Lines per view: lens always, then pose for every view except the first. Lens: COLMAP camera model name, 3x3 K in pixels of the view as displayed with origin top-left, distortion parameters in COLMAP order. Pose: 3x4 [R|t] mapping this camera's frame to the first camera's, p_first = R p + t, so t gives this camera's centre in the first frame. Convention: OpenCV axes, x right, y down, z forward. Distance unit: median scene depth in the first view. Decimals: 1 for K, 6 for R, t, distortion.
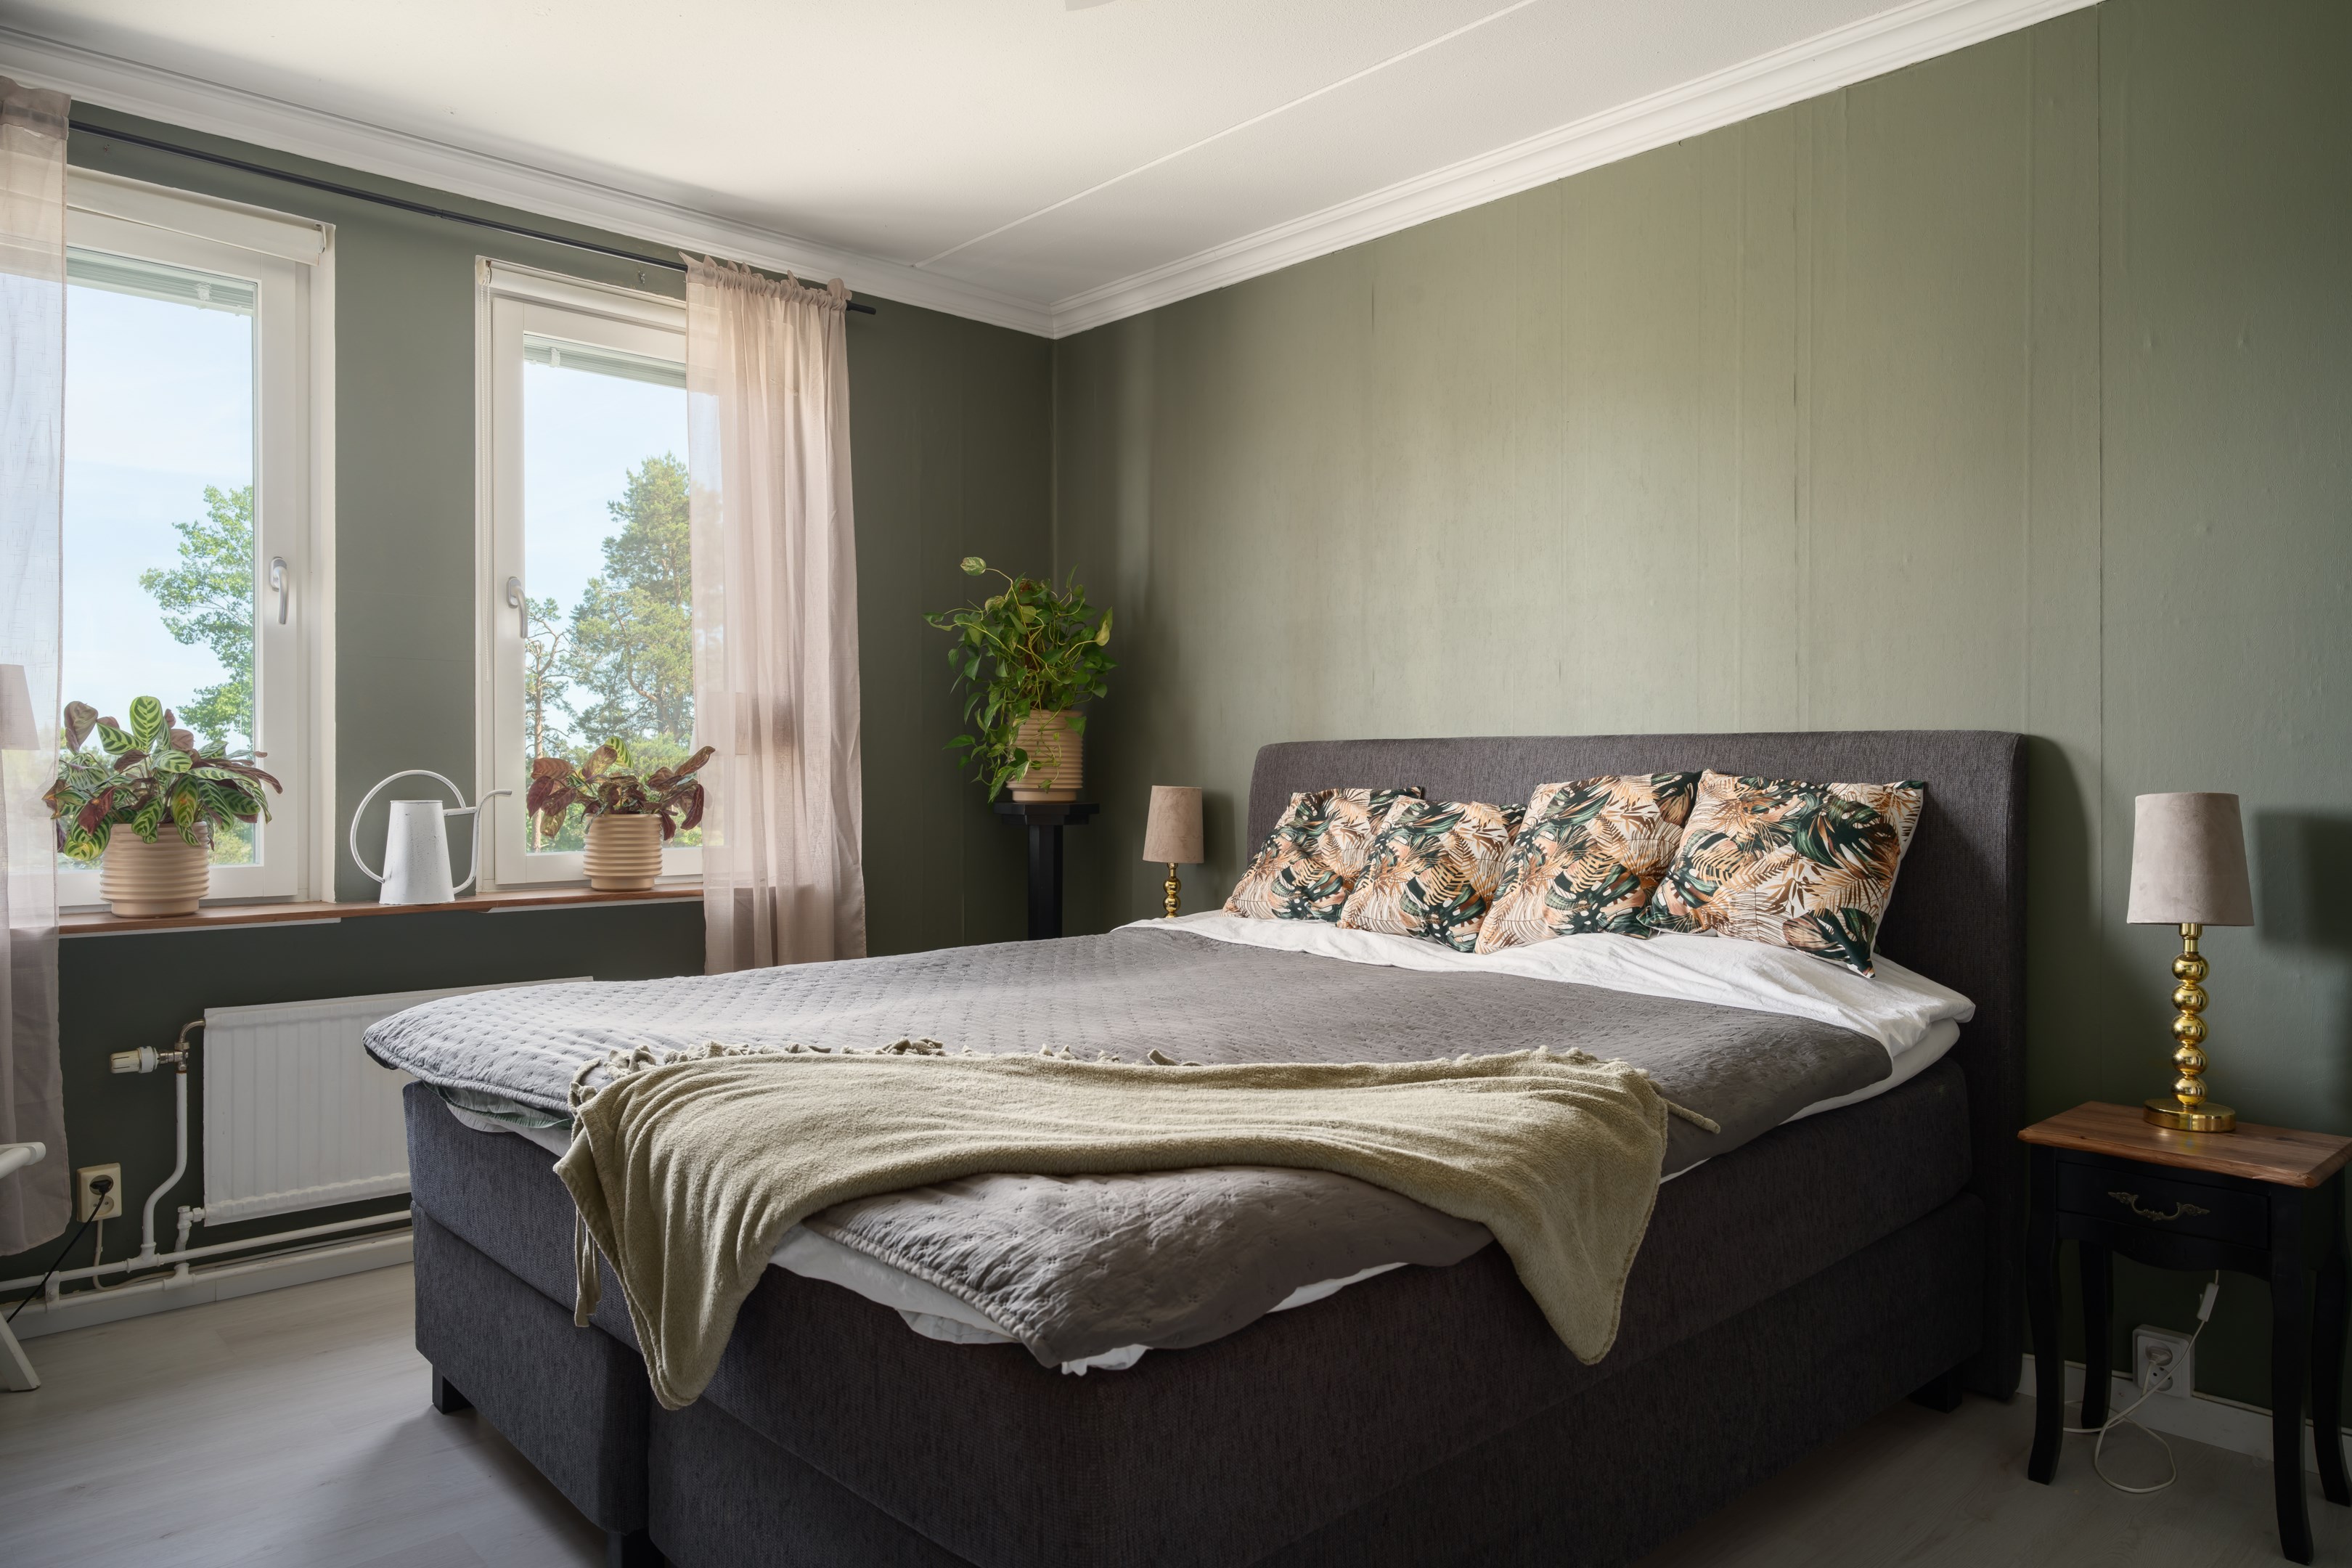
lens RADIAL K [[1541.7, 0, 1180.5], [0, 1541.7, 764.5], [0, 0, 1]] dist [-0.001626, -0.002810]
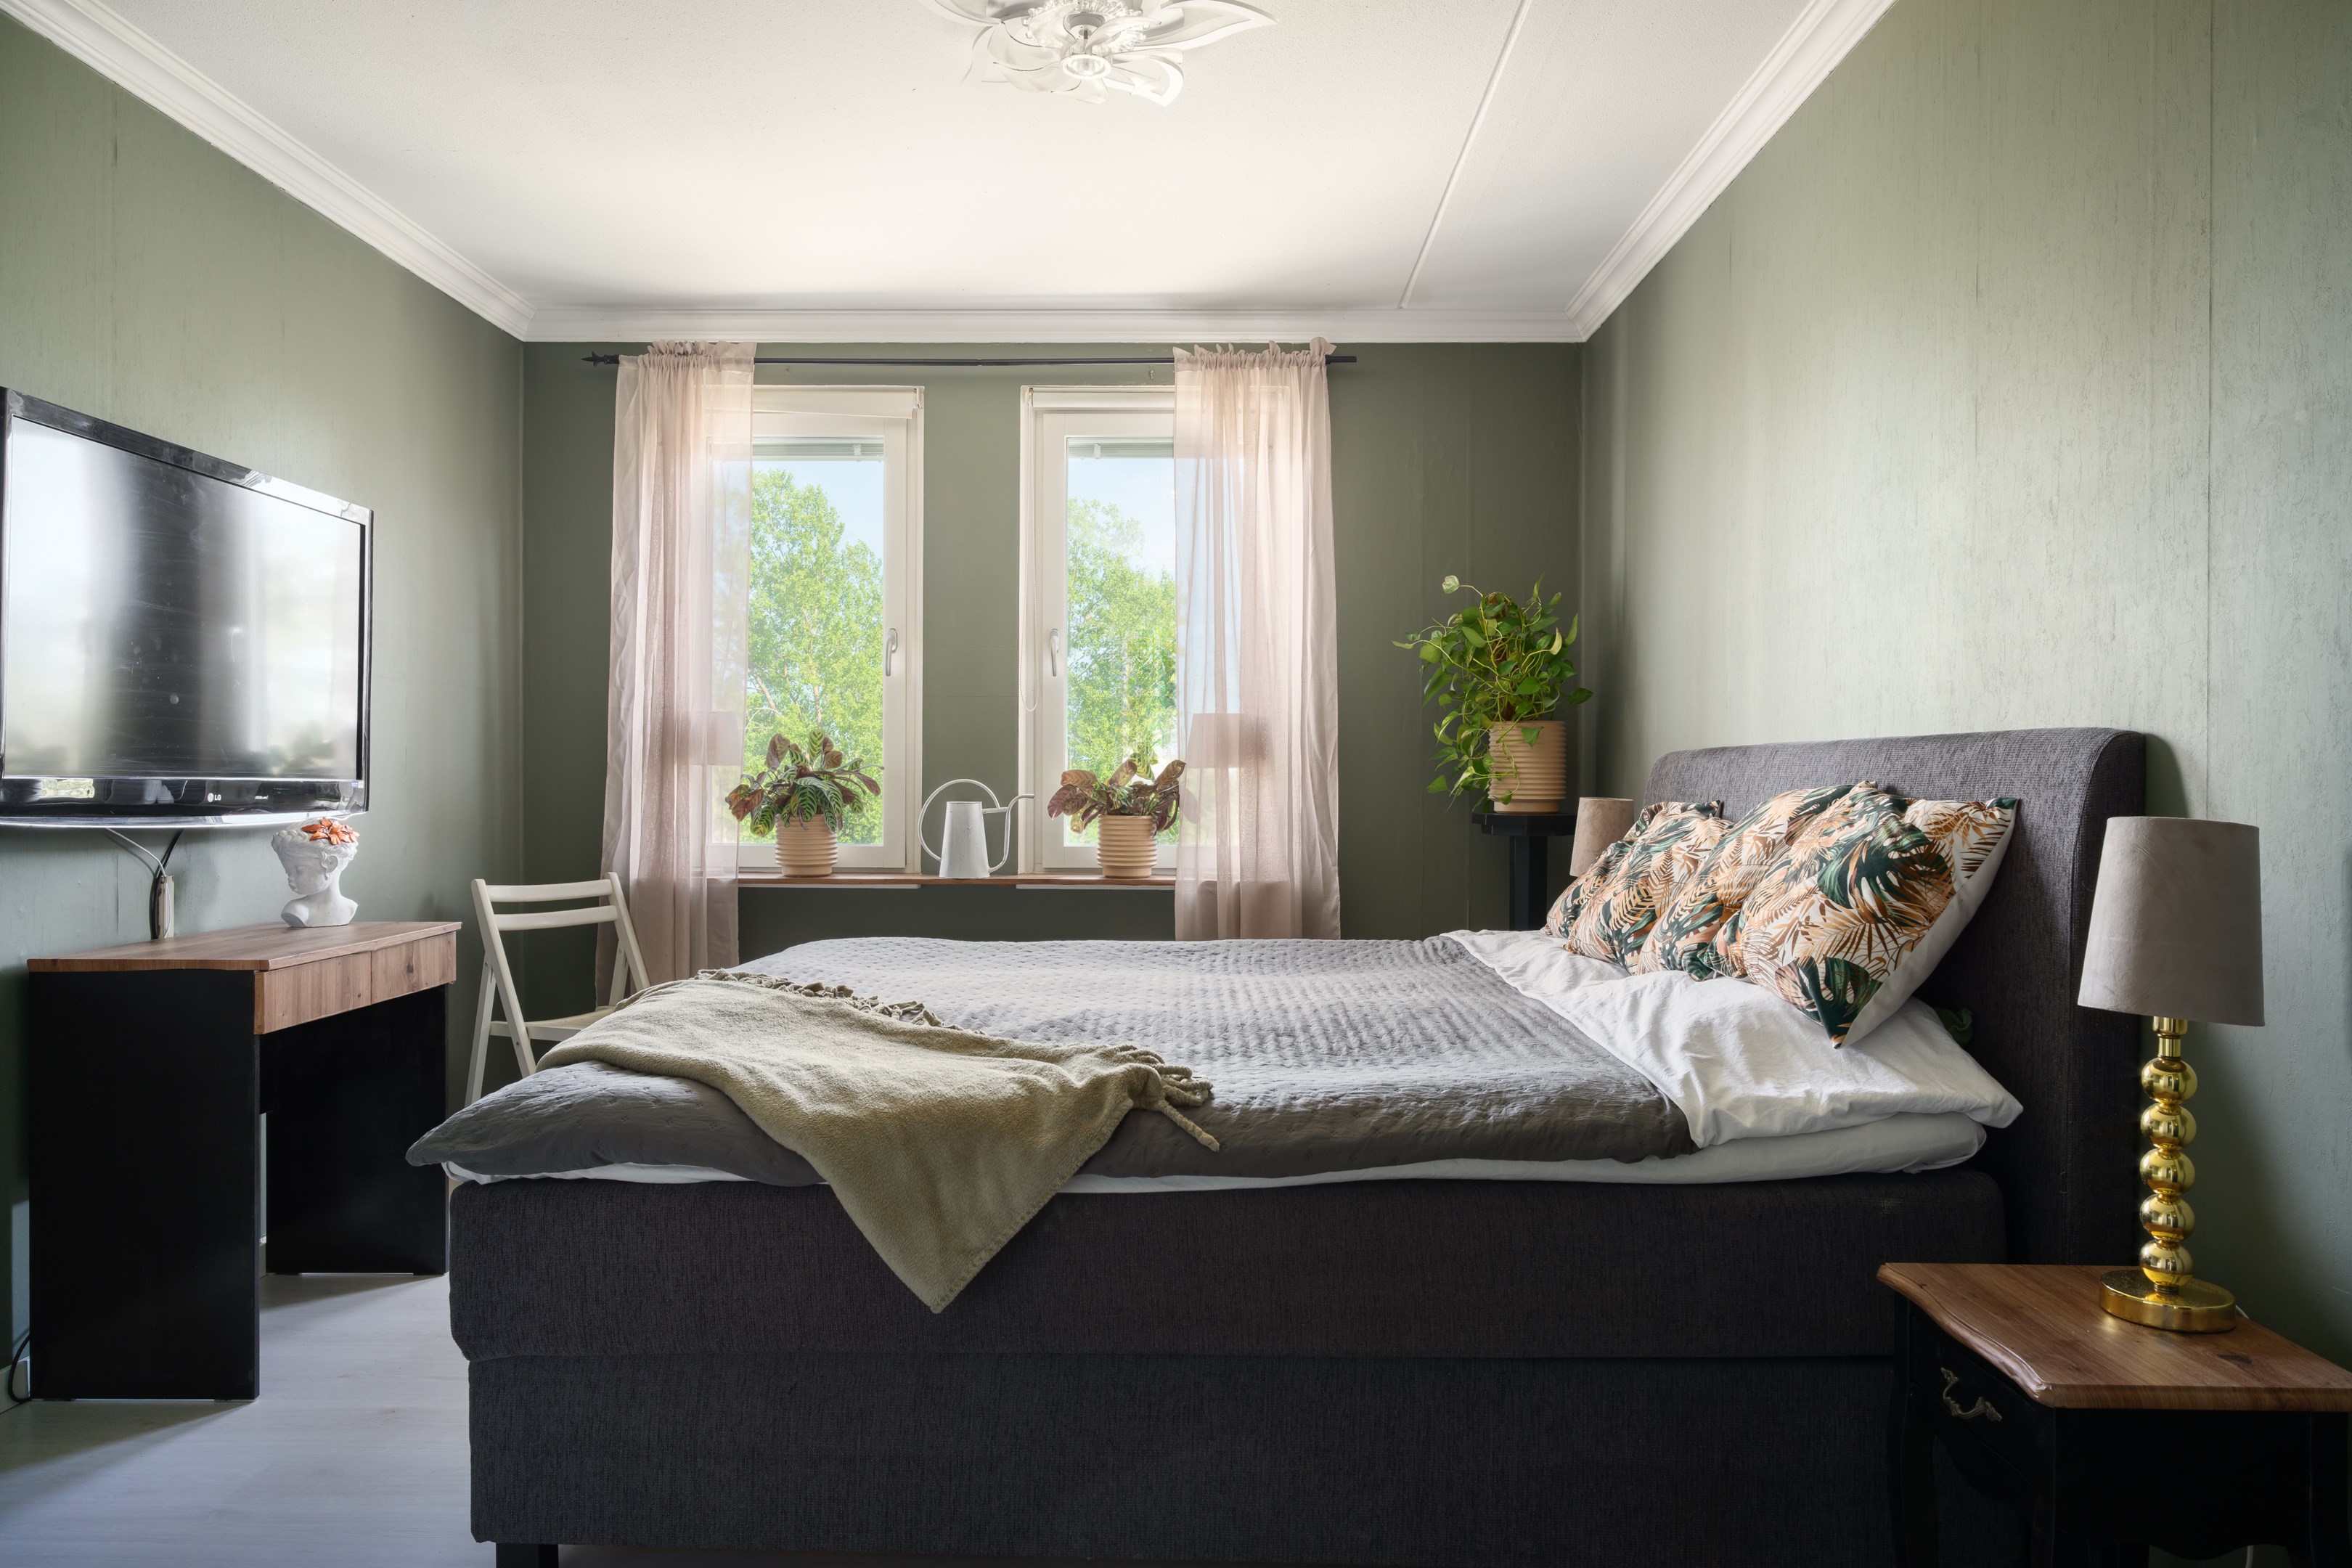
lens RADIAL K [[1541.7, 0, 1180.9], [0, 1541.7, 782.5], [0, 0, 1]] dist [-0.001626, -0.002810]
pose [[0.720576, 0.003550, -0.693366, 0.578306], [-0.000003, 0.999987, 0.005117, -0.000417], [0.693376, -0.003685, 0.720567, 0.158890]]
